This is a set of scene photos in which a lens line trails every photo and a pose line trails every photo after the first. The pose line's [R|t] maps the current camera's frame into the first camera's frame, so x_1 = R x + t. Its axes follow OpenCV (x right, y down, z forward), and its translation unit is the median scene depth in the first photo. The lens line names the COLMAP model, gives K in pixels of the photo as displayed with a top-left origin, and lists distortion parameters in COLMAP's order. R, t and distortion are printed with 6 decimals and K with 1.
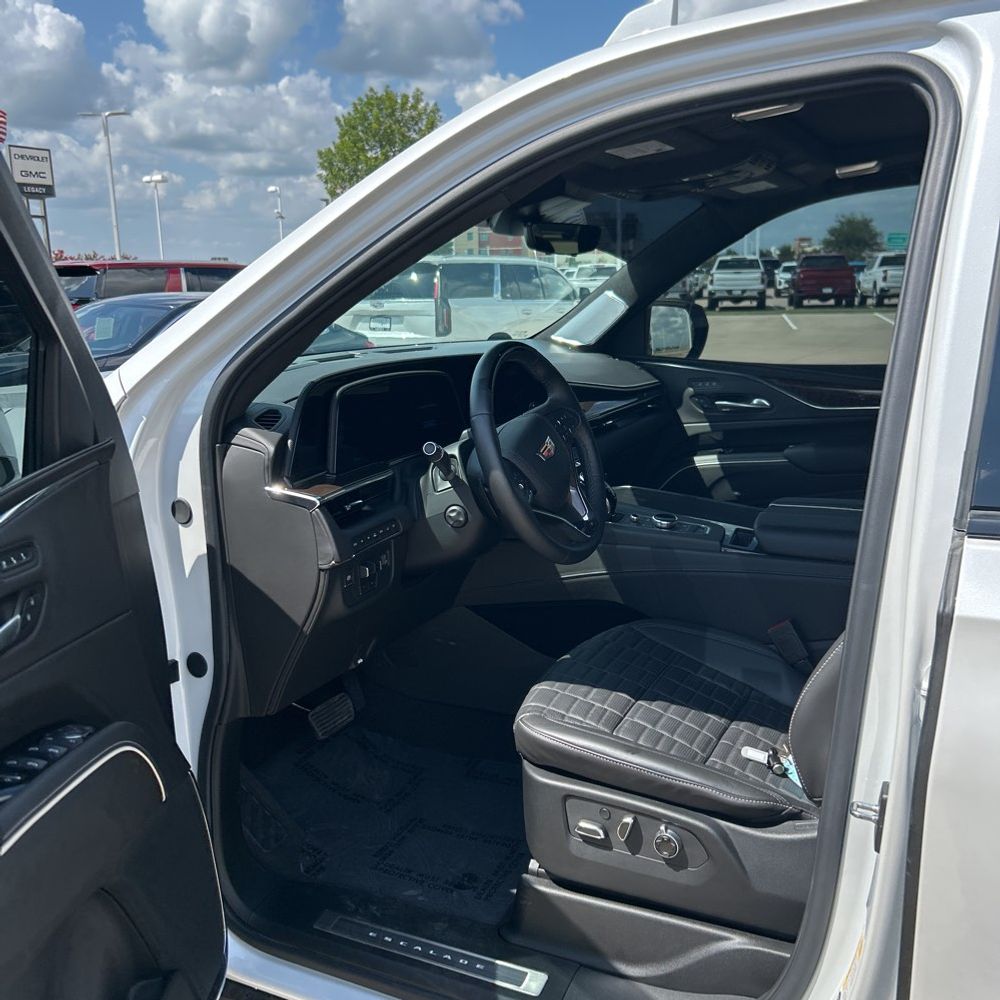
lens RADIAL K [[1044.7, 0, 490.6], [0, 1044.7, 503.6], [0, 0, 1]] dist [0.016934, 0.000000]
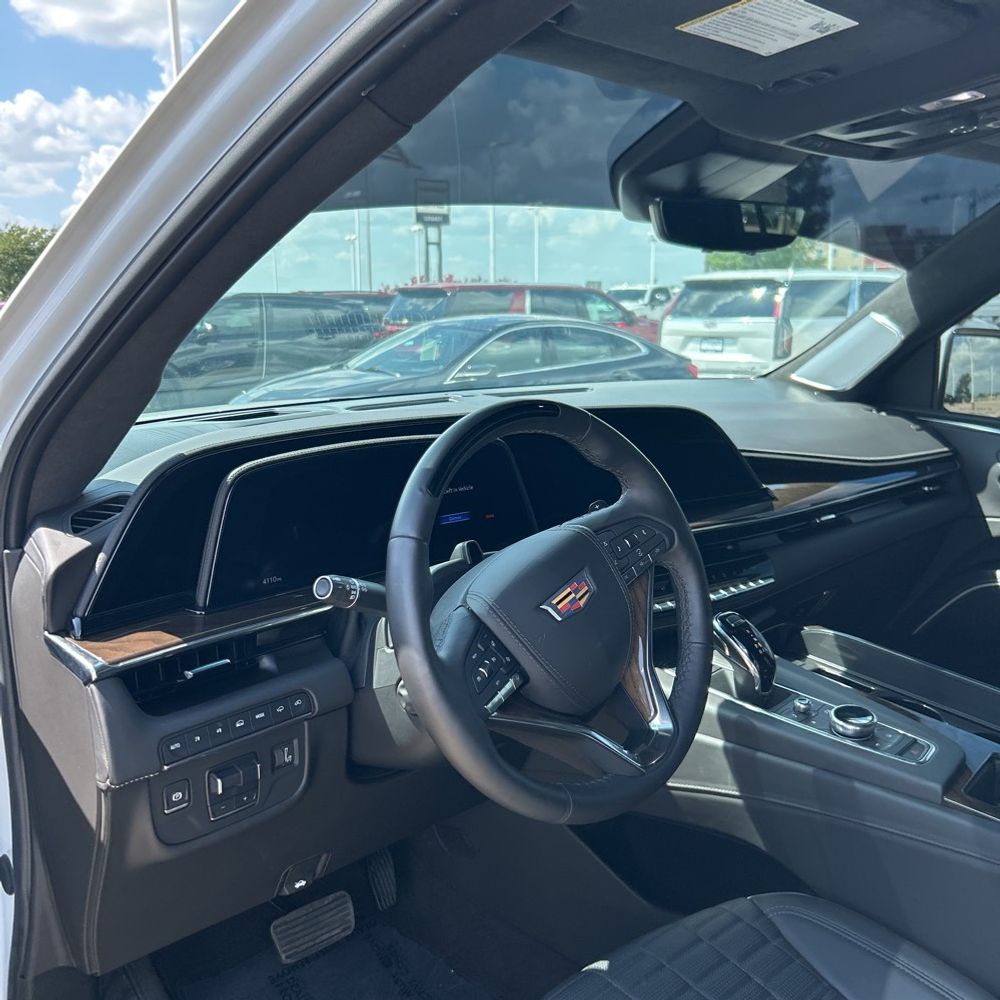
lens RADIAL K [[1044.7, 0, 471.6], [0, 1044.7, 512.0], [0, 0, 1]] dist [0.016934, 0.000000]
pose [[0.933550, 0.075282, -0.350453, 0.114369], [-0.079862, 0.996805, 0.001388, -0.054954], [0.349438, 0.026692, 0.936579, 0.276611]]
